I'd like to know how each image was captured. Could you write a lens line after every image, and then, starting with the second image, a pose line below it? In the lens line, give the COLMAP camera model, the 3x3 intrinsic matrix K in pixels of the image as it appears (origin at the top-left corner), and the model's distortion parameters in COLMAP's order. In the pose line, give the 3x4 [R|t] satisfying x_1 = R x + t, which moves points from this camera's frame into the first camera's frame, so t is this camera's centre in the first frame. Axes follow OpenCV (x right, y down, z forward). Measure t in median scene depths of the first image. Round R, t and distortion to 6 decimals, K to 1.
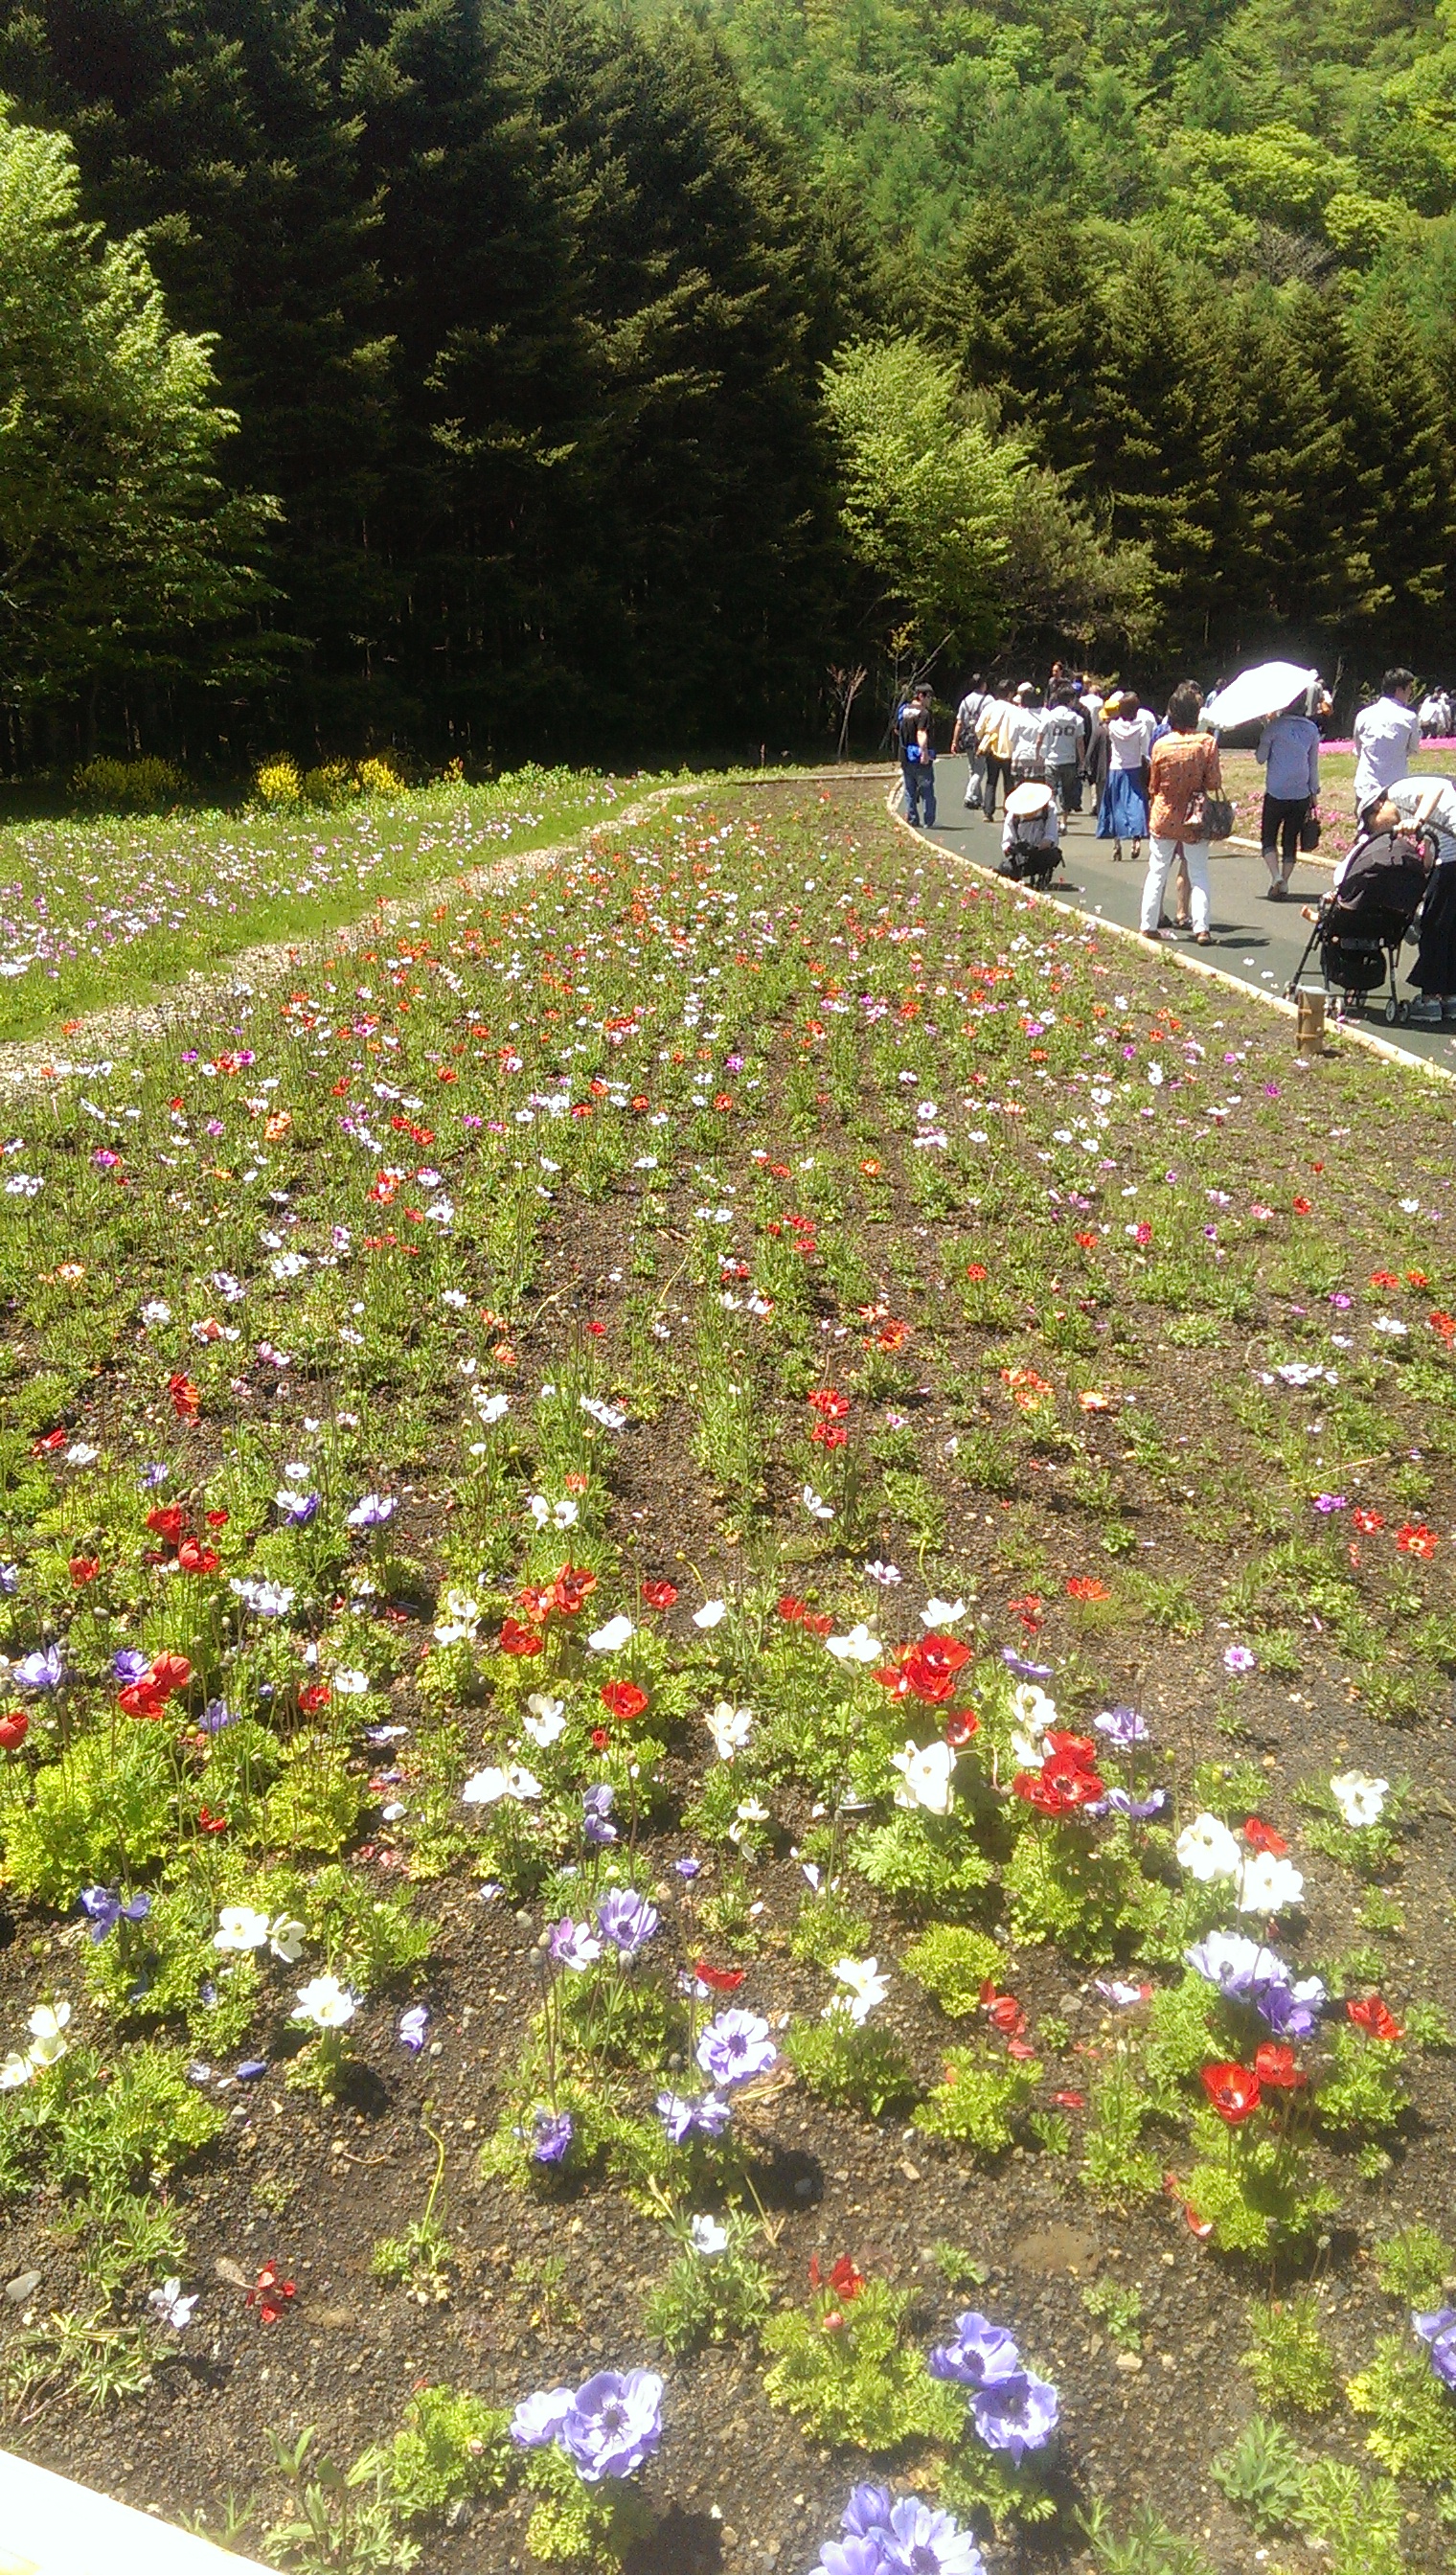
lens RADIAL K [[1846.4, 0, 754.0], [0, 1846.4, 1280.2], [0, 0, 1]] dist [0.112329, -0.175301]
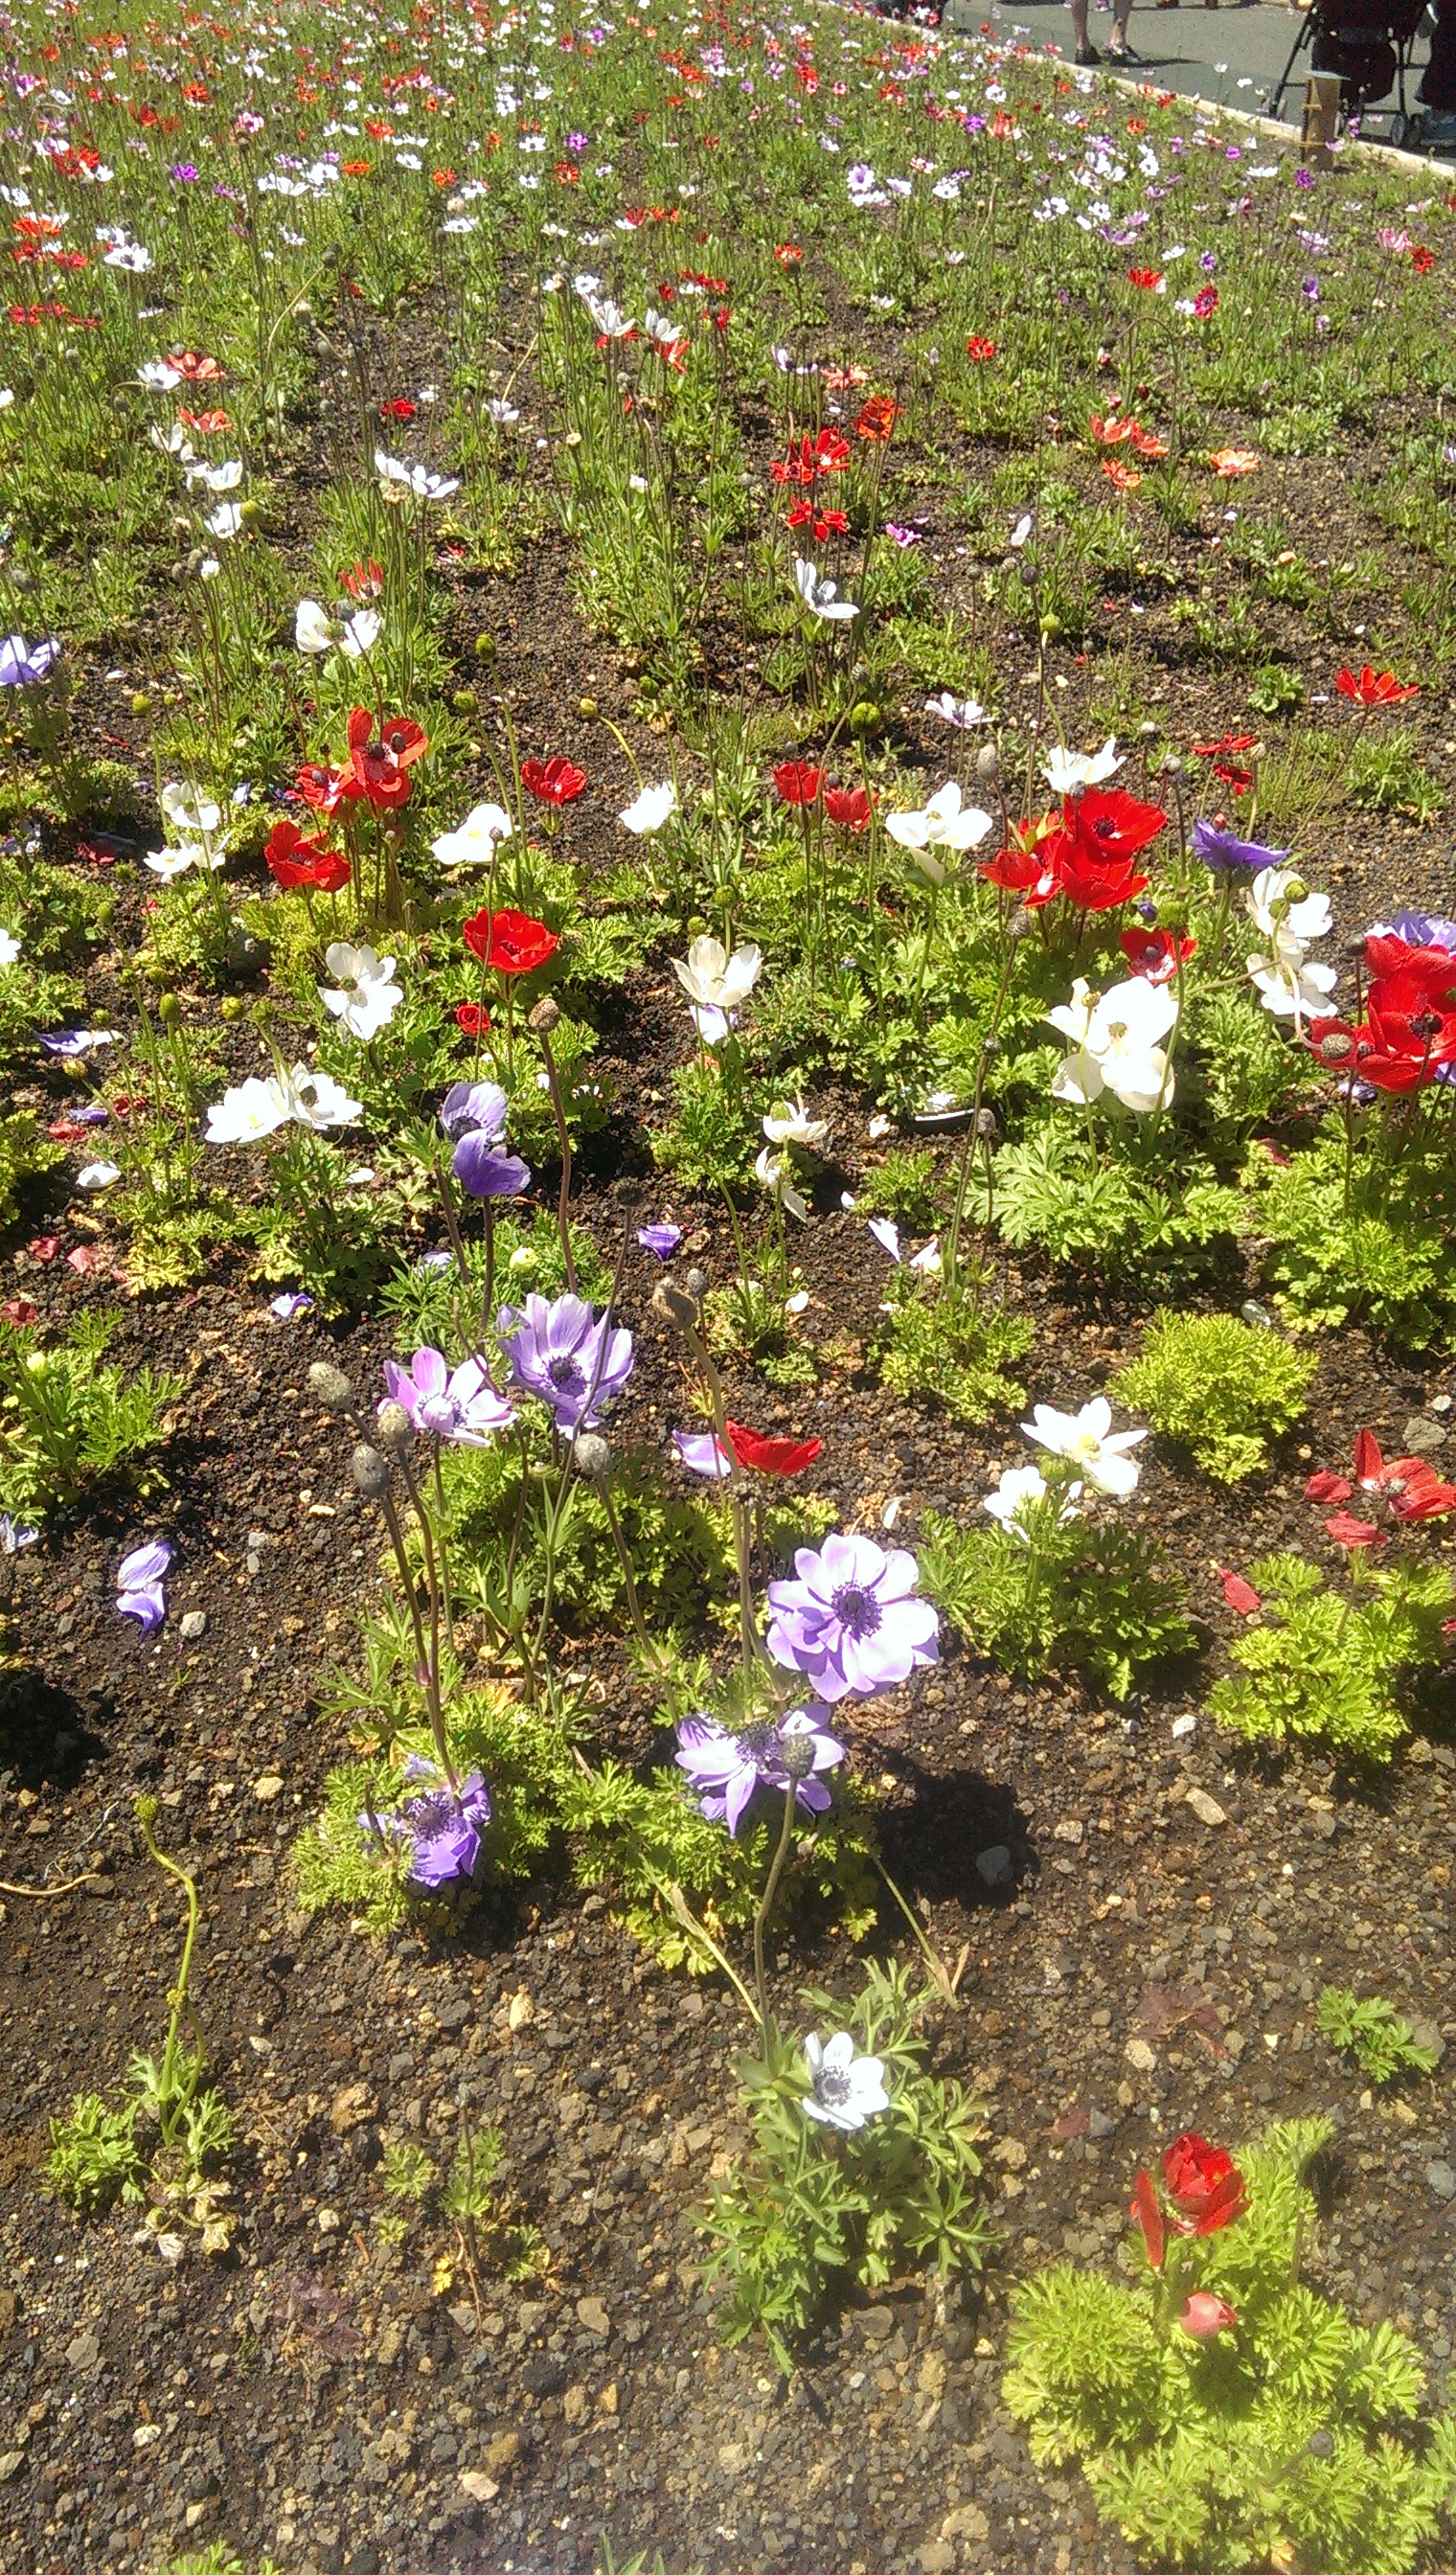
lens RADIAL K [[1846.4, 0, 754.0], [0, 1846.4, 1280.2], [0, 0, 1]] dist [0.112329, -0.175301]
pose [[0.995805, -0.068283, 0.060910, -0.044369], [0.044203, 0.941831, 0.333167, 0.158252], [-0.080117, -0.329077, 0.940898, 0.520355]]
